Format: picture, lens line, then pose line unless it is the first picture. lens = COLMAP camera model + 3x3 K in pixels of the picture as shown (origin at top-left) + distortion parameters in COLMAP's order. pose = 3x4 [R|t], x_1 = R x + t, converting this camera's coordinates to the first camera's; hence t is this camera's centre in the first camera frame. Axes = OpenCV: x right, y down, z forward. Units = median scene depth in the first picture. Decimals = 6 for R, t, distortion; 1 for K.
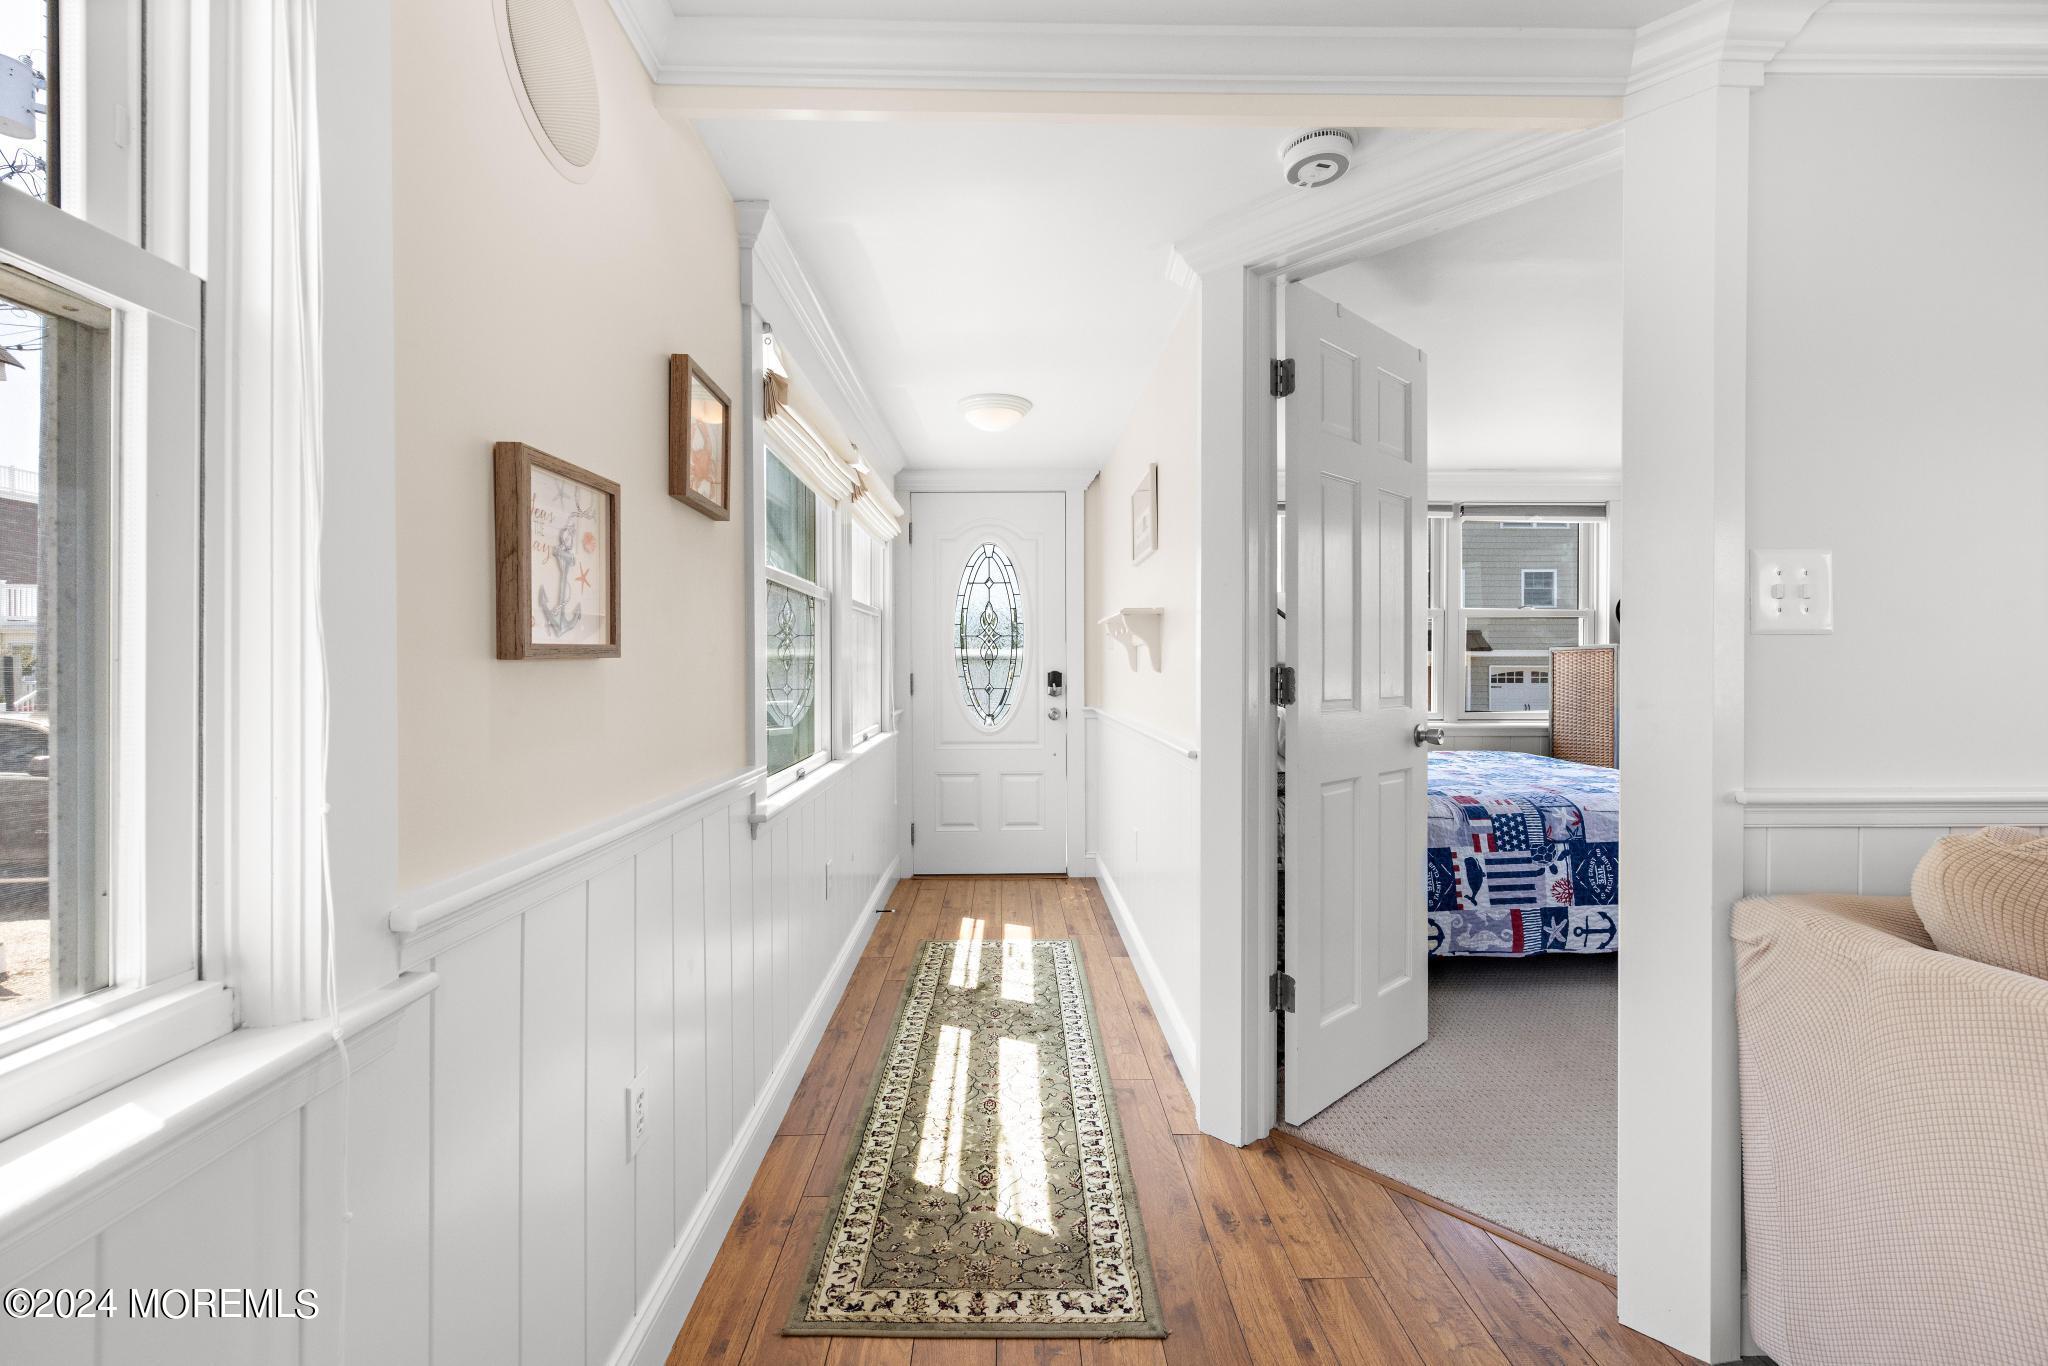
lens RADIAL K [[840.1, 0, 1033.8], [0, 840.1, 670.7], [0, 0, 1]] dist [0.002637, 0.001070]
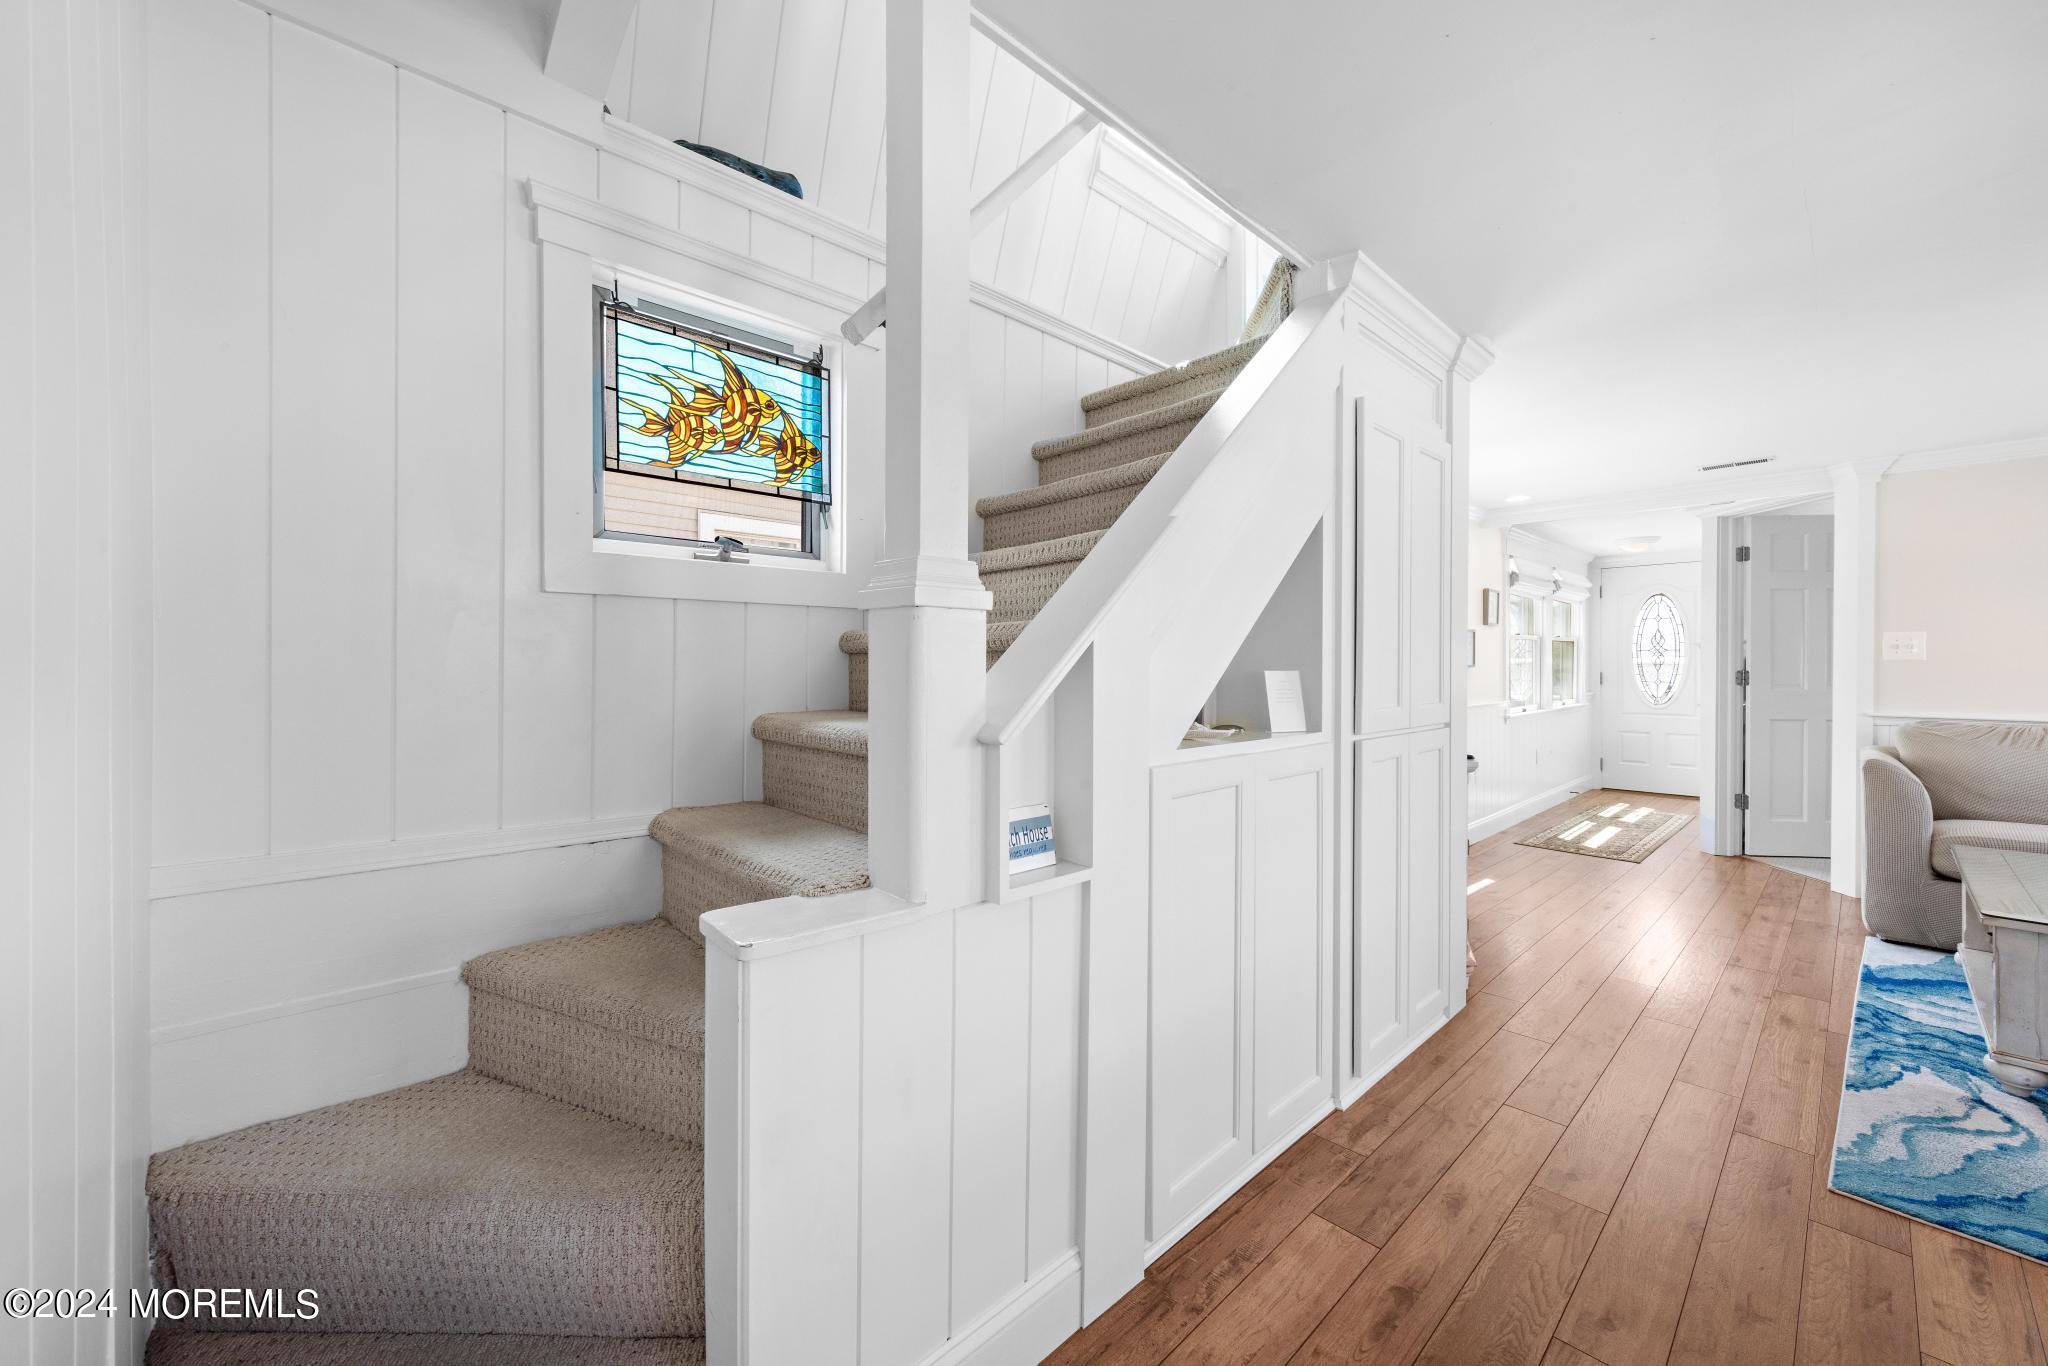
lens RADIAL K [[793.5, 0, 1029.7], [0, 793.5, 667.0], [0, 0, 1]] dist [0.002309, 0.000479]
pose [[0.663841, 0.004072, -0.747863, 0.666129], [-0.006033, 0.999982, 0.000089, -0.001776], [0.747850, 0.004453, 0.663853, -2.175830]]
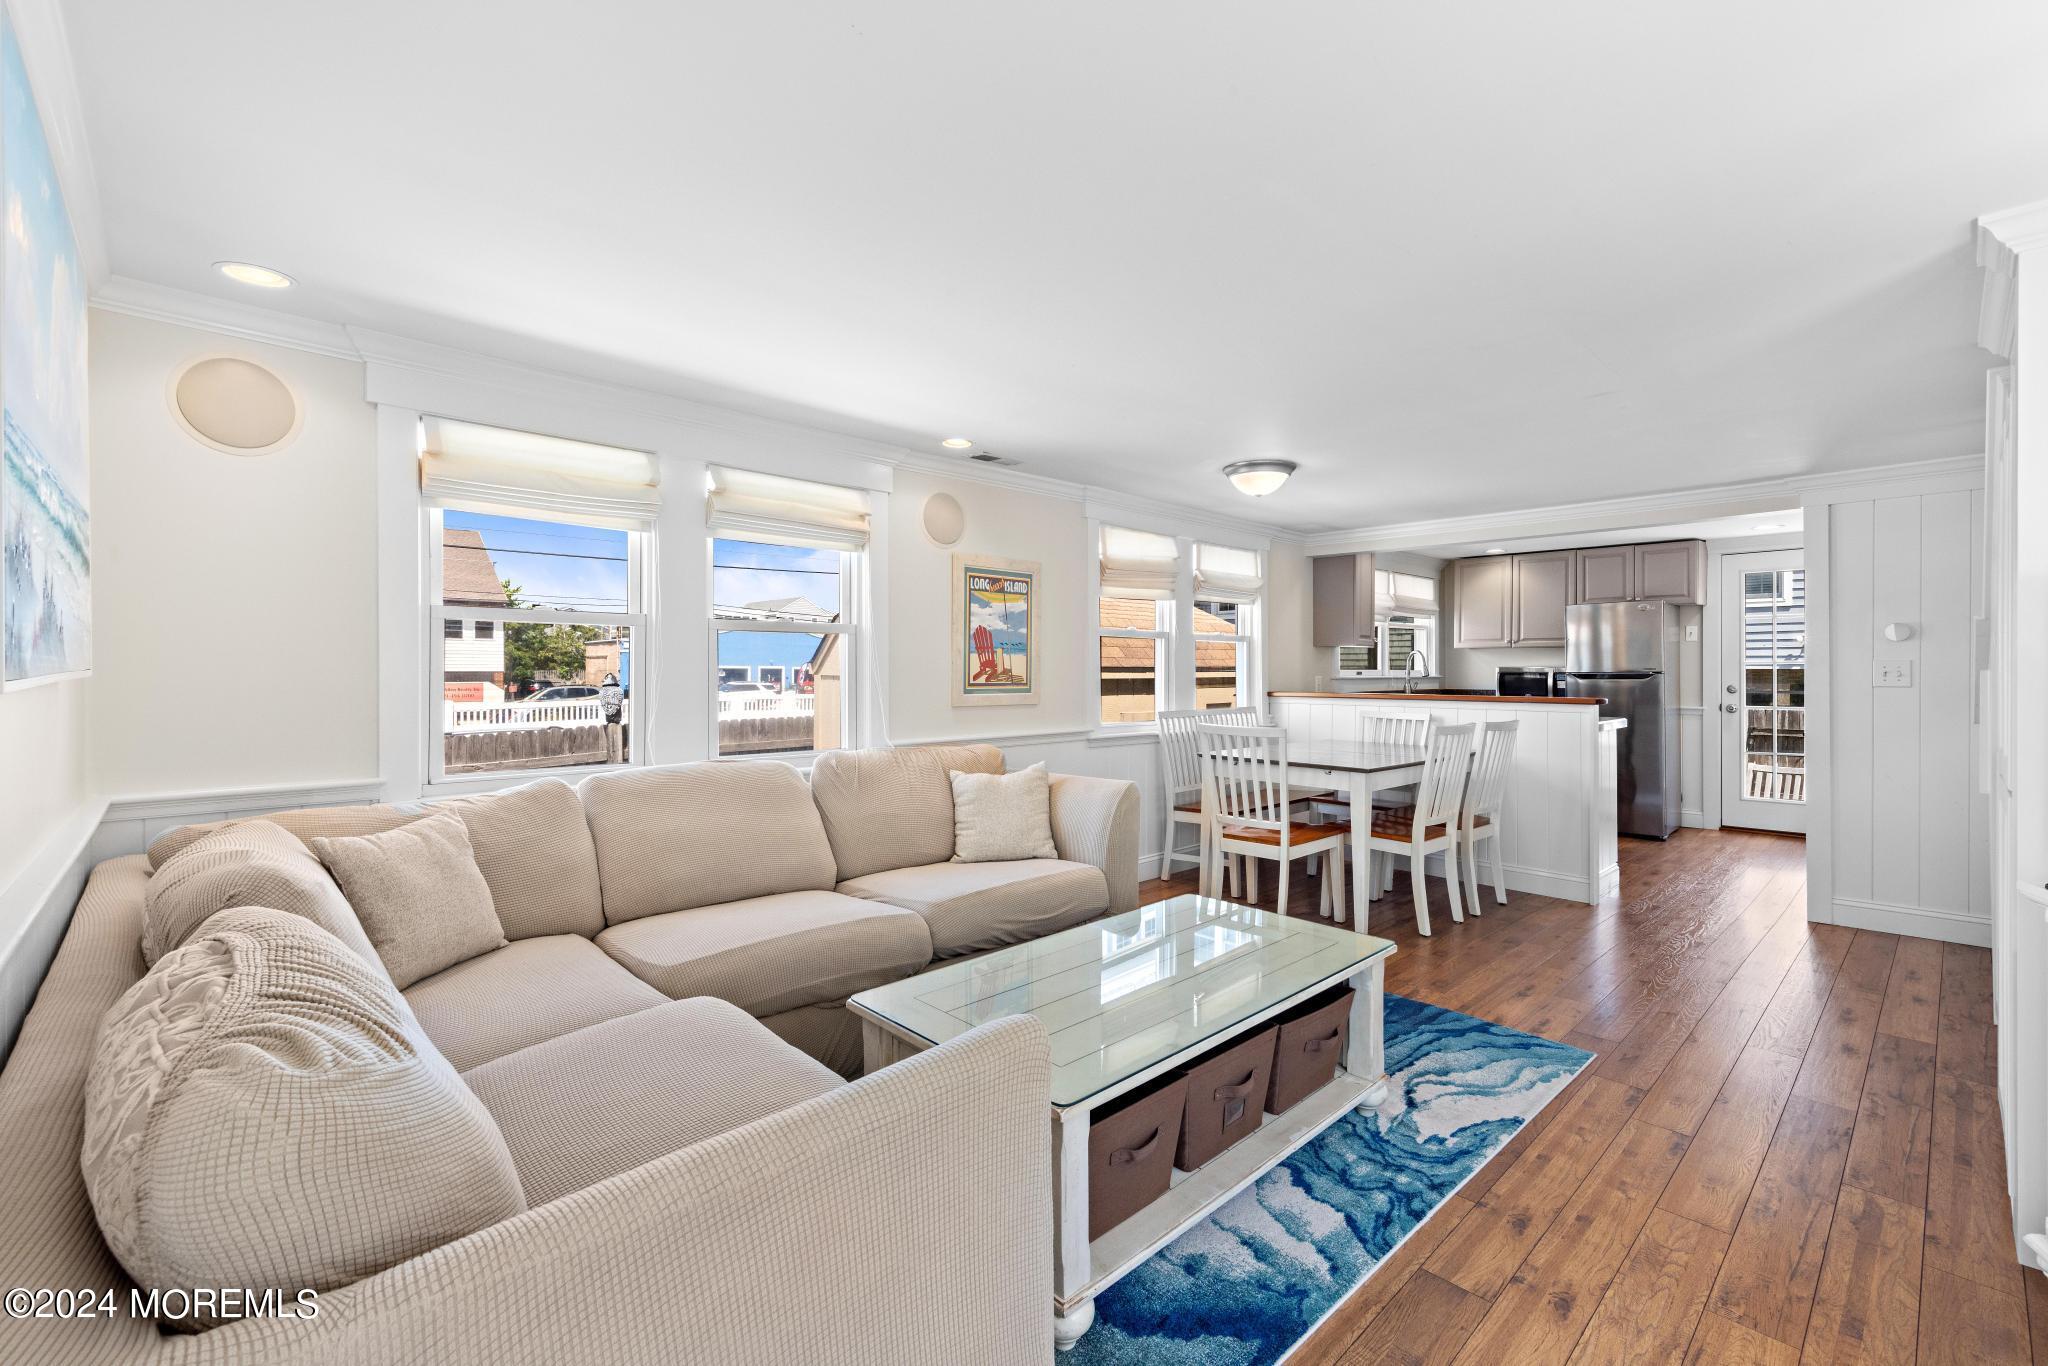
lens RADIAL K [[874.2, 0, 1027.6], [0, 874.2, 676.6], [0, 0, 1]] dist [0.001481, 0.000399]
pose [[-0.657256, -0.007376, 0.753631, 0.159327], [0.003198, 0.999916, 0.012575, -0.060650], [-0.753660, 0.010675, -0.657177, 0.582974]]
